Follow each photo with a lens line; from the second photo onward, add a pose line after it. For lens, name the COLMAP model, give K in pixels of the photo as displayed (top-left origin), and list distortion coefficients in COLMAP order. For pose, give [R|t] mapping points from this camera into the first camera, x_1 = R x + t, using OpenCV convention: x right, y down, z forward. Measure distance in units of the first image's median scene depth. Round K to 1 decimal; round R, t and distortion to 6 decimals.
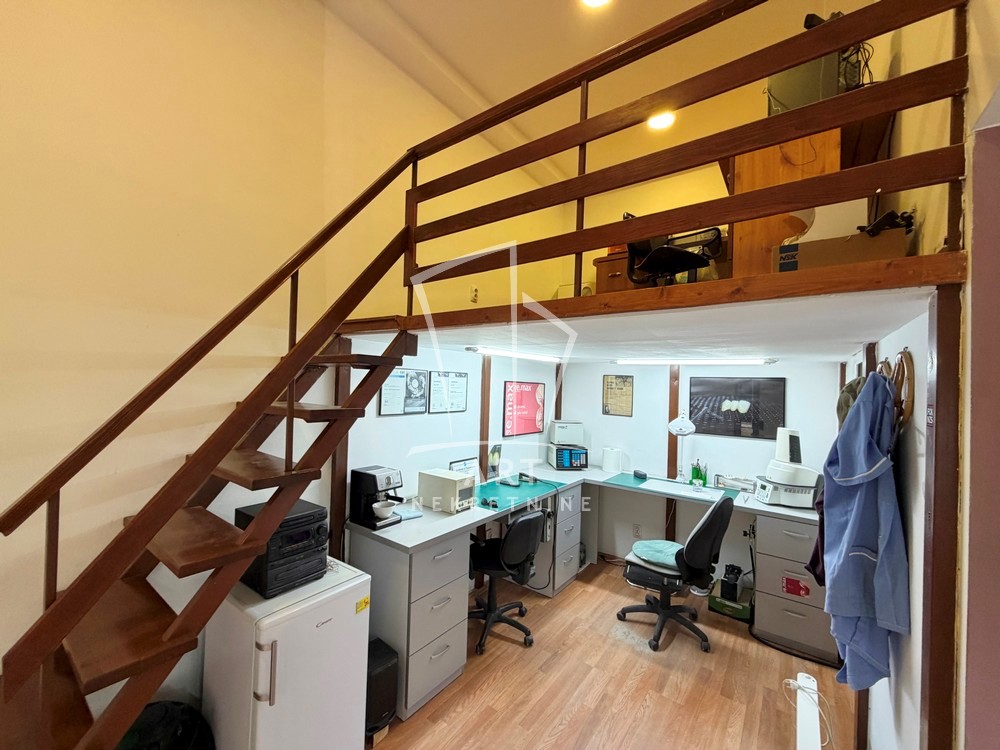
lens RADIAL K [[401.7, 0, 499.3], [0, 401.7, 375.4], [0, 0, 1]] dist [-0.004861, -0.000283]
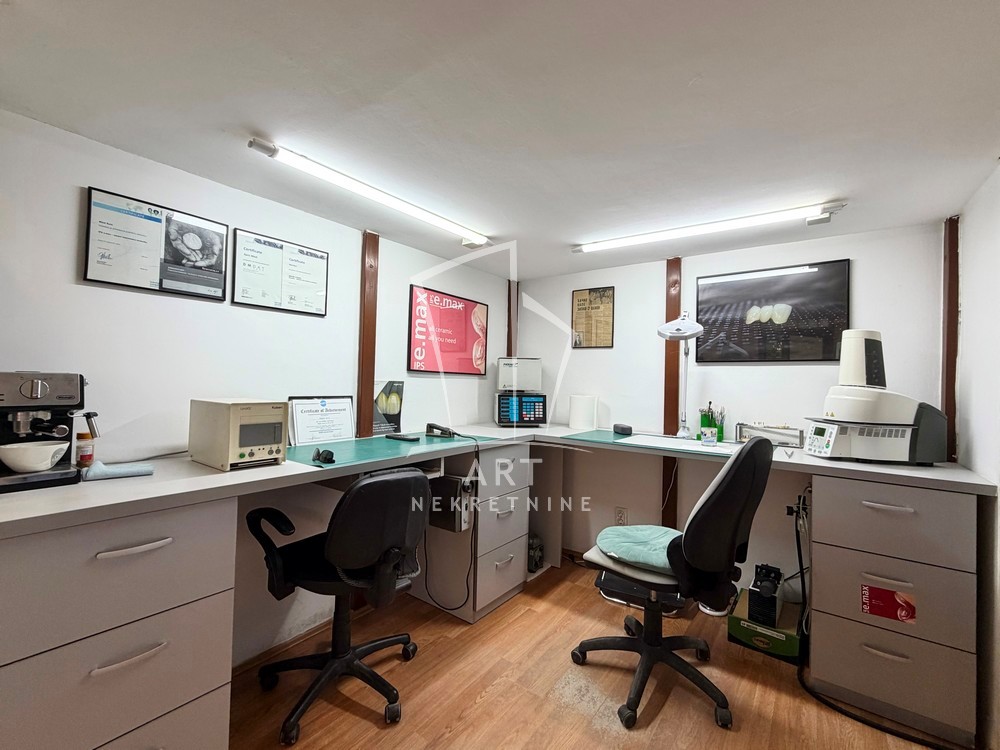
lens RADIAL K [[401.7, 0, 523.1], [0, 401.7, 382.0], [0, 0, 1]] dist [-0.004861, -0.000283]
pose [[0.999843, -0.008064, 0.015762, 0.215276], [0.008038, 0.999966, 0.001710, 0.200965], [-0.015776, -0.001583, 0.999874, 0.418952]]
